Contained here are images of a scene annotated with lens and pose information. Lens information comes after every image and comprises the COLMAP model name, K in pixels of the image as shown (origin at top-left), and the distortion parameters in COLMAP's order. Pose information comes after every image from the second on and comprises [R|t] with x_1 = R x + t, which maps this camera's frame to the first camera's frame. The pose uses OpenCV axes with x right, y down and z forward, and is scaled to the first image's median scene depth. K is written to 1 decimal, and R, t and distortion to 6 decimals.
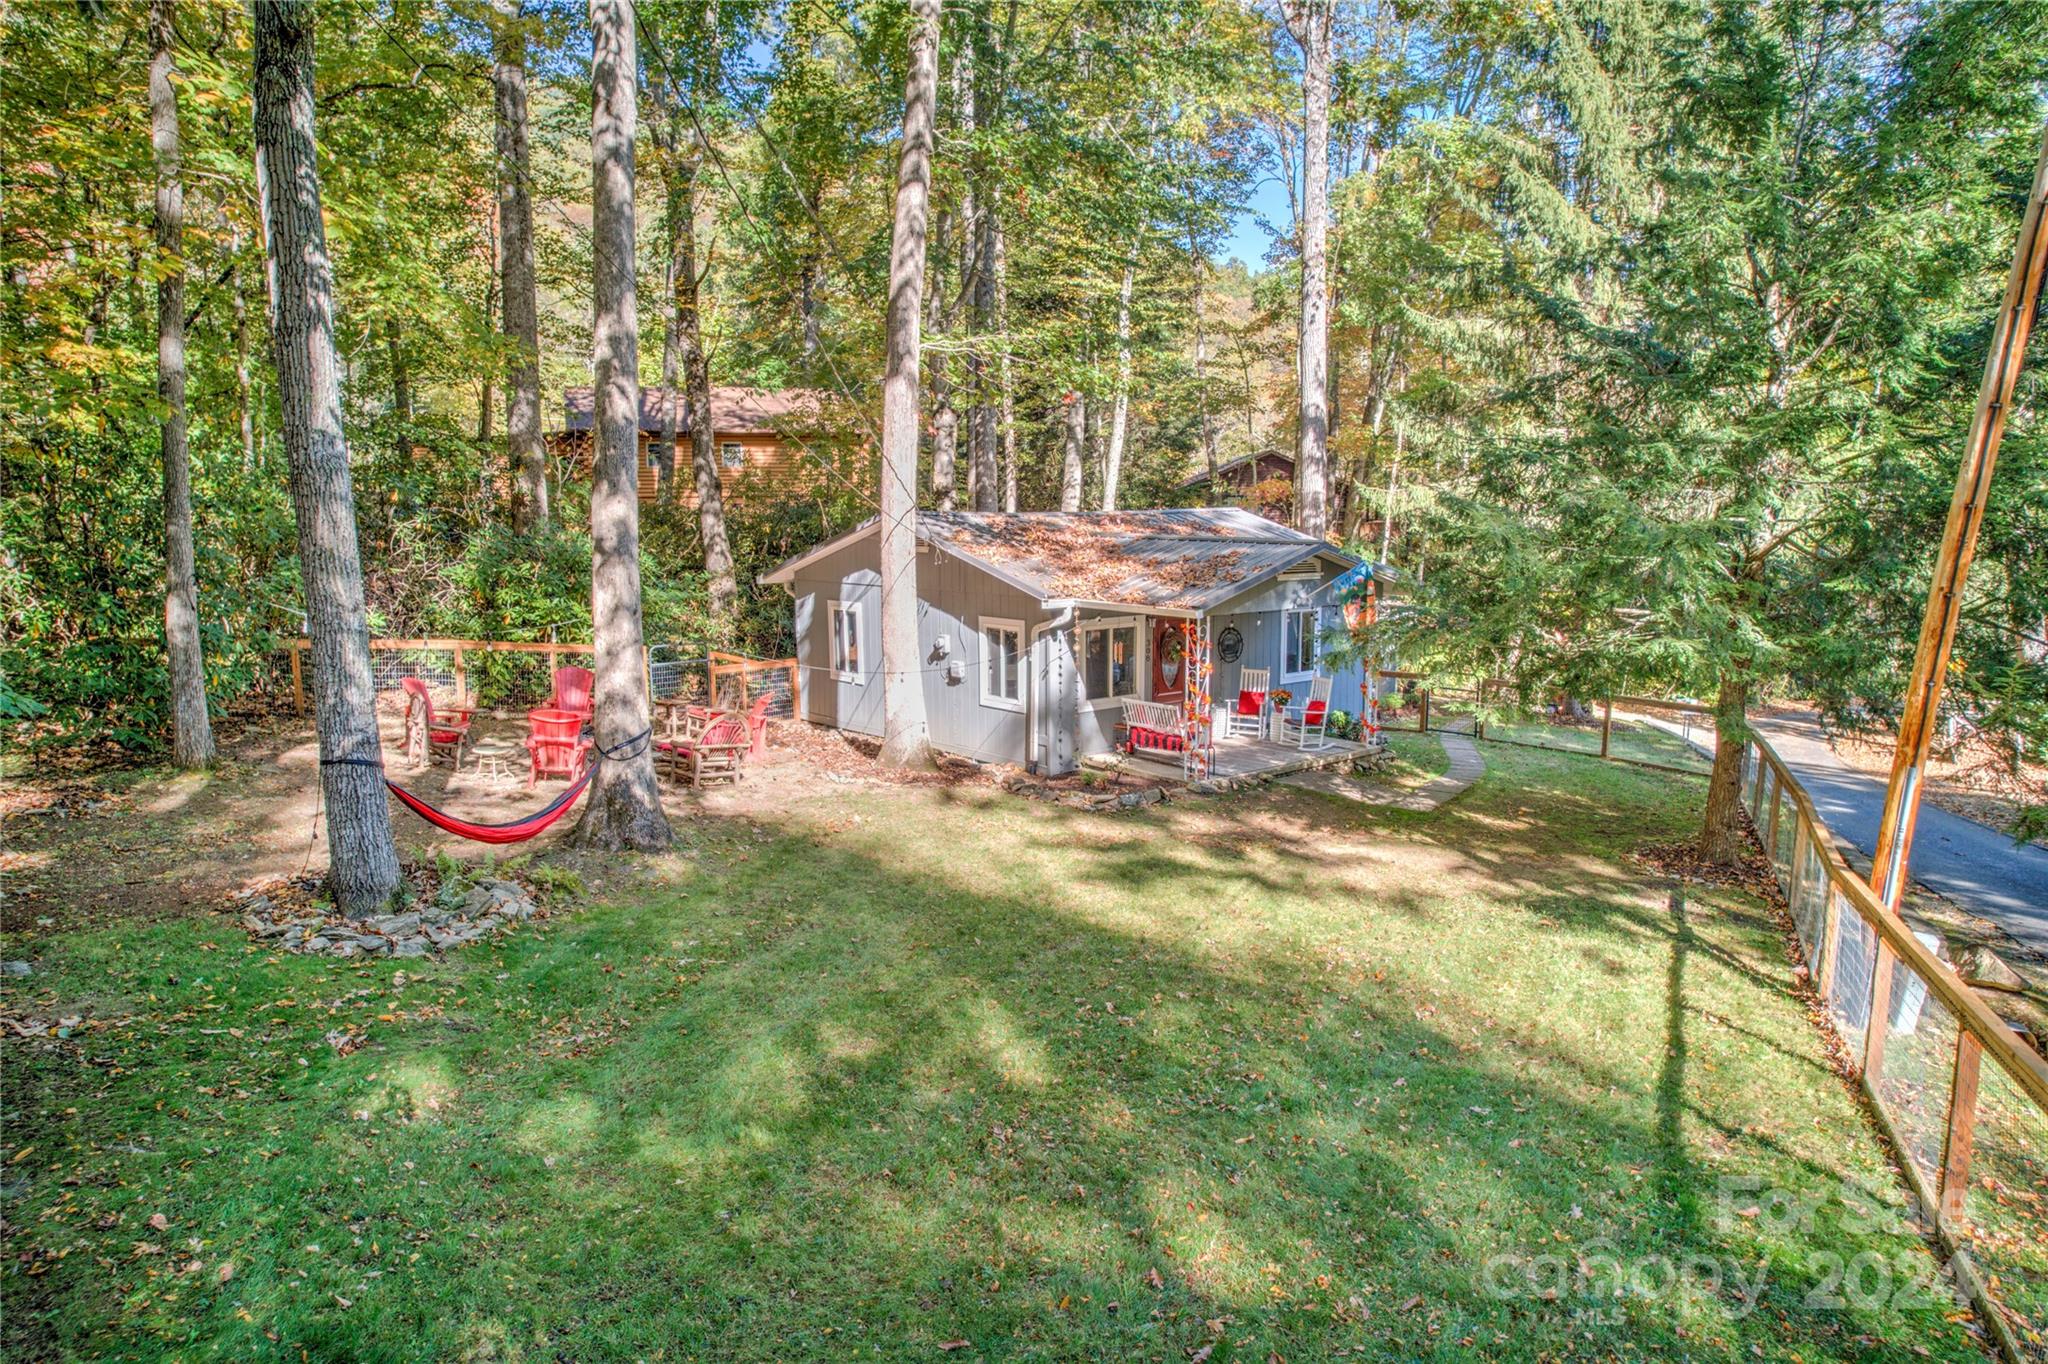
lens RADIAL K [[1314.3, 0, 1019.8], [0, 1314.3, 699.8], [0, 0, 1]] dist [-0.075771, 0.065049]
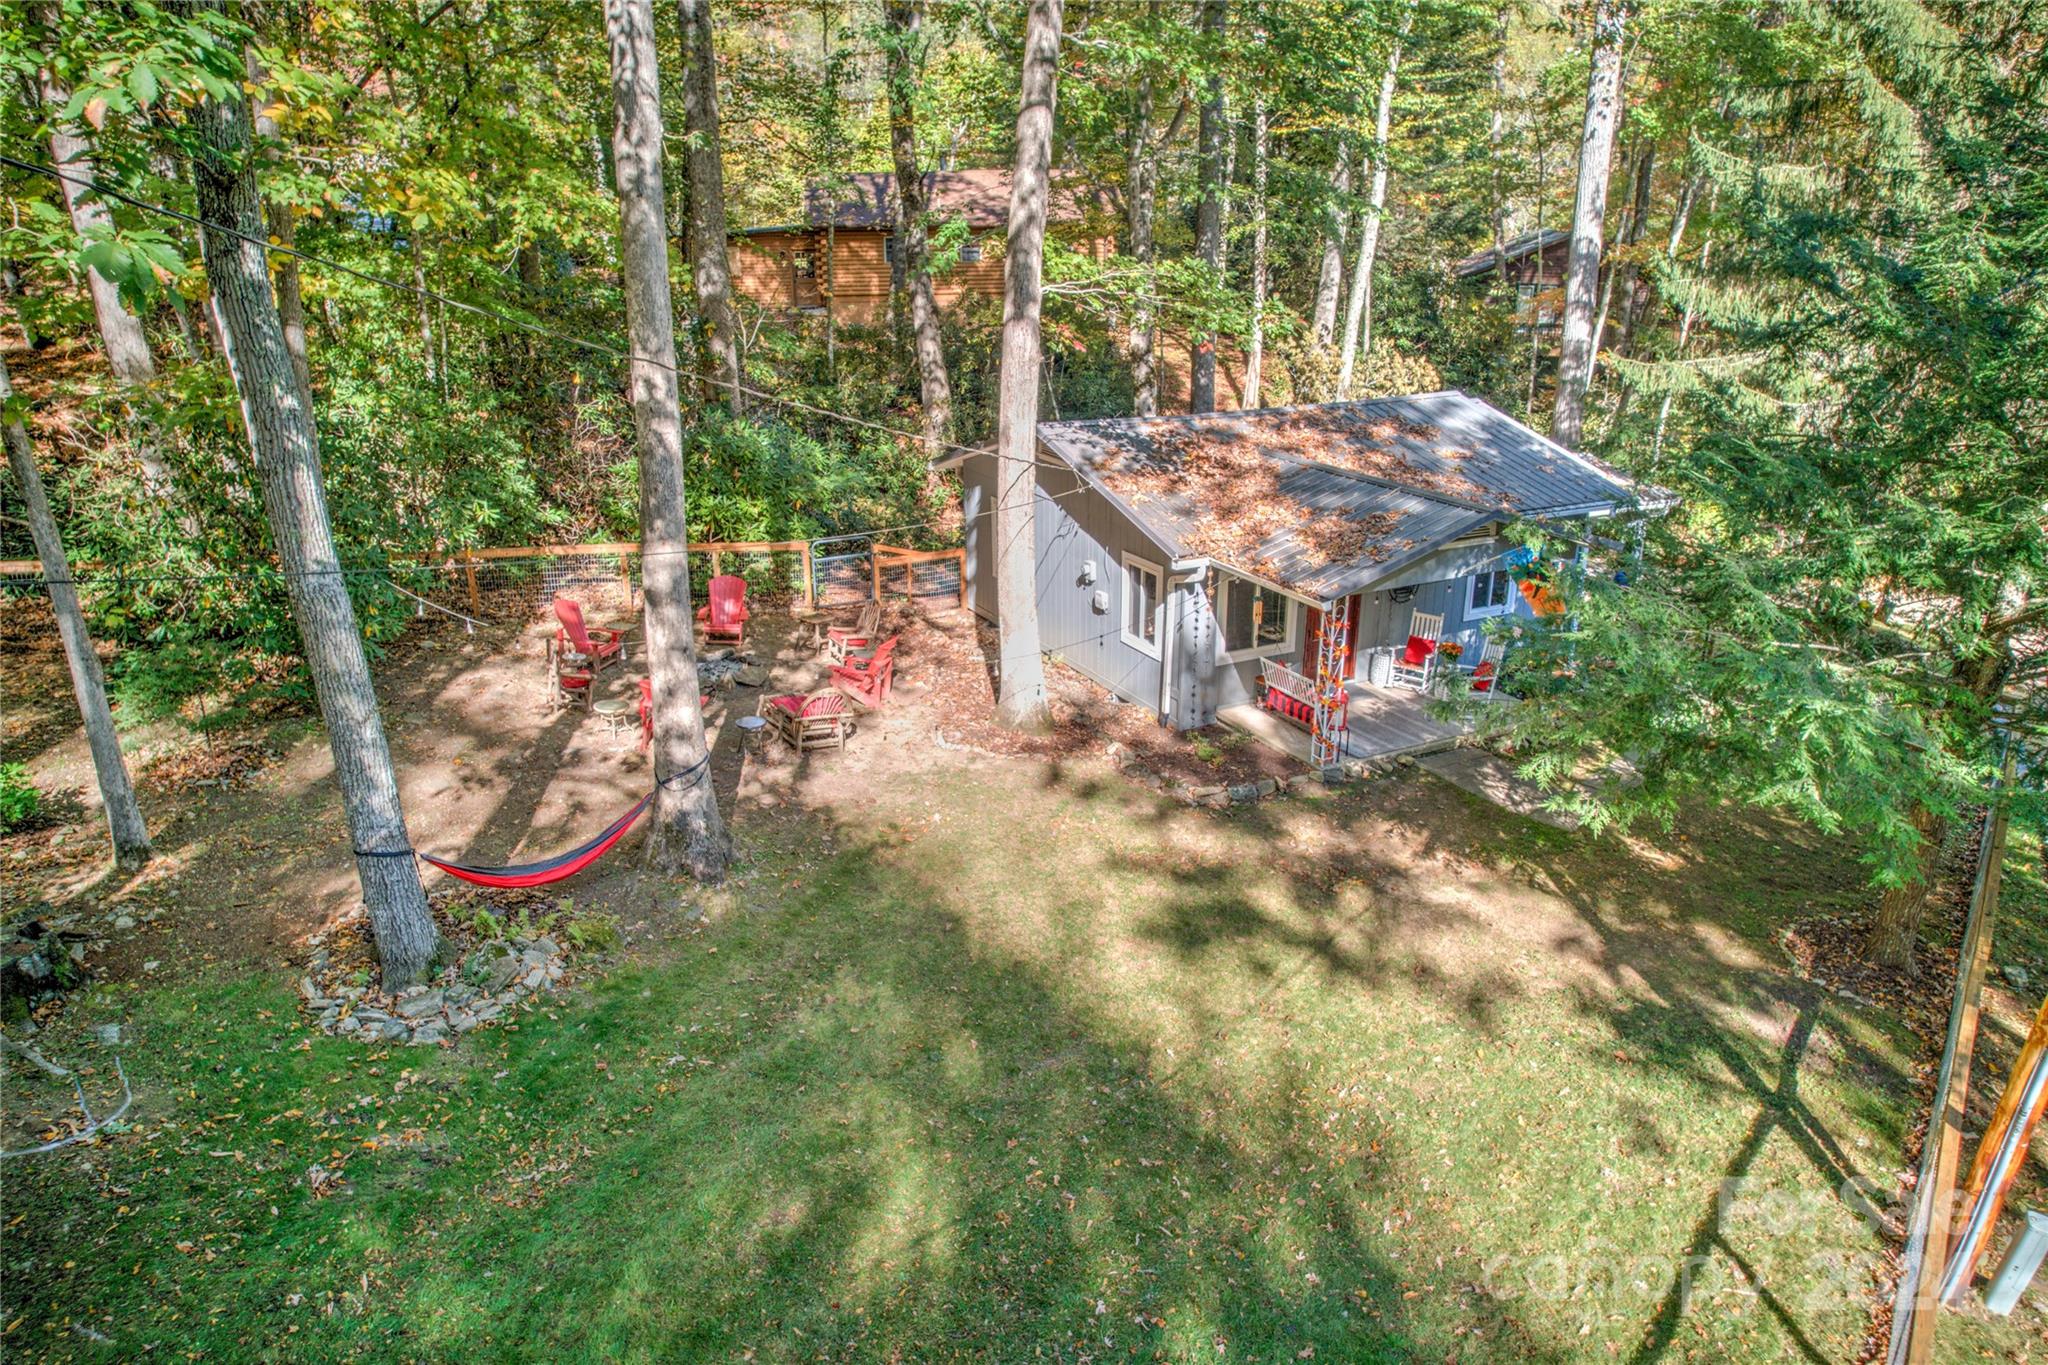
lens RADIAL K [[1314.3, 0, 1019.8], [0, 1314.3, 700.3], [0, 0, 1]] dist [-0.075771, 0.065049]
pose [[0.974426, 0.076353, -0.211341, 0.119747], [-0.031616, 0.977732, 0.207462, -0.173917], [0.222476, -0.195475, 0.955141, 0.067352]]
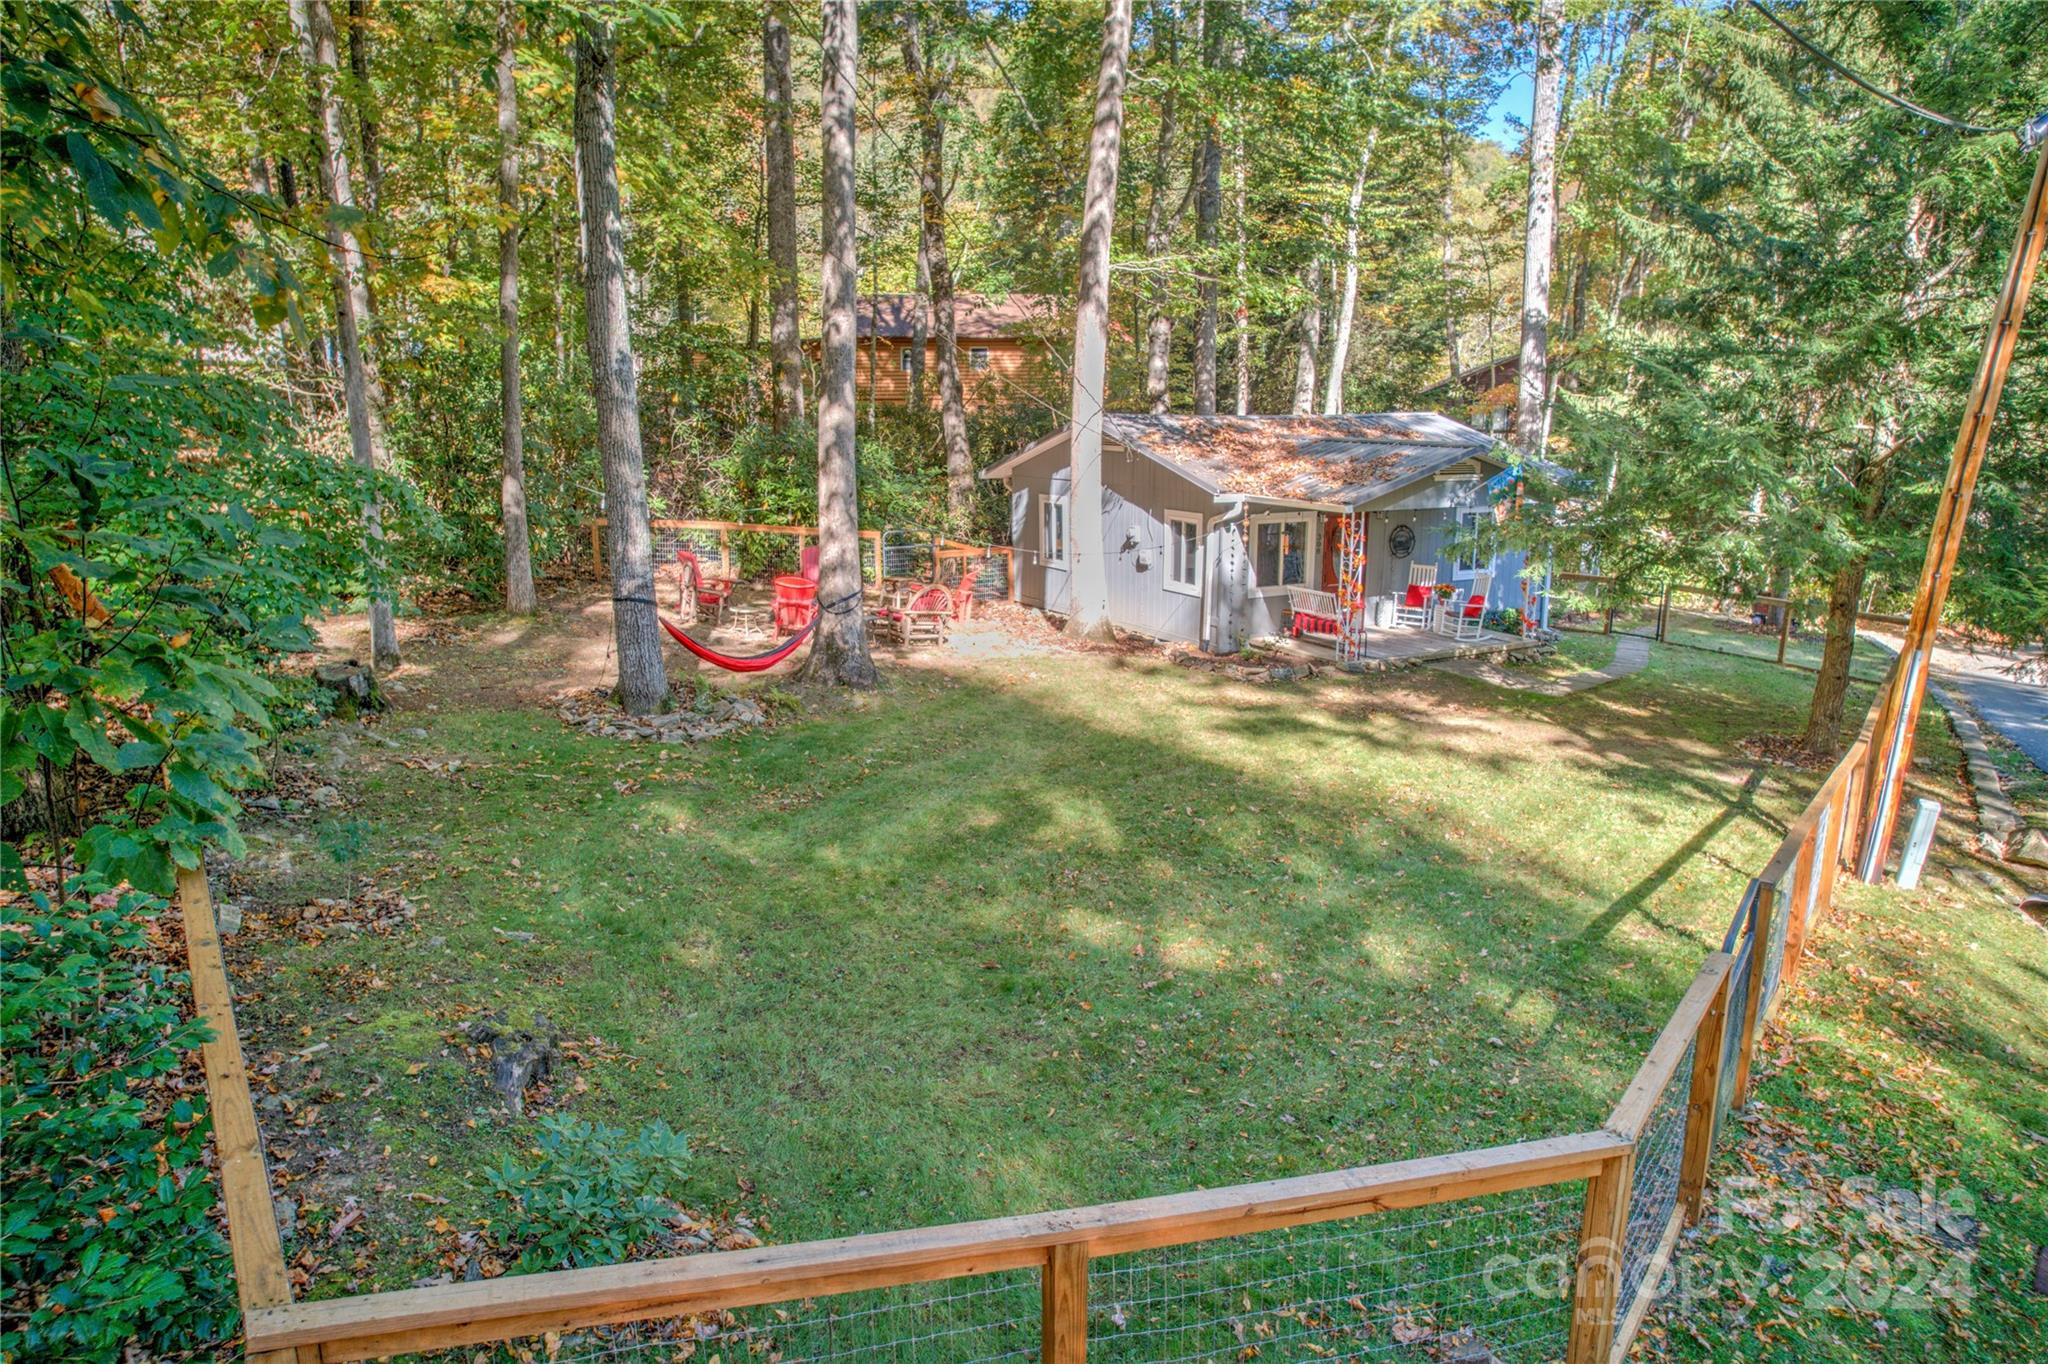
lens RADIAL K [[1314.3, 0, 1019.8], [0, 1314.3, 699.8], [0, 0, 1]] dist [-0.075771, 0.065049]
pose [[0.980311, 0.045553, -0.192132, 0.079235], [-0.031472, 0.996633, 0.075715, 0.019931], [0.194935, -0.068177, 0.978444, -0.143790]]
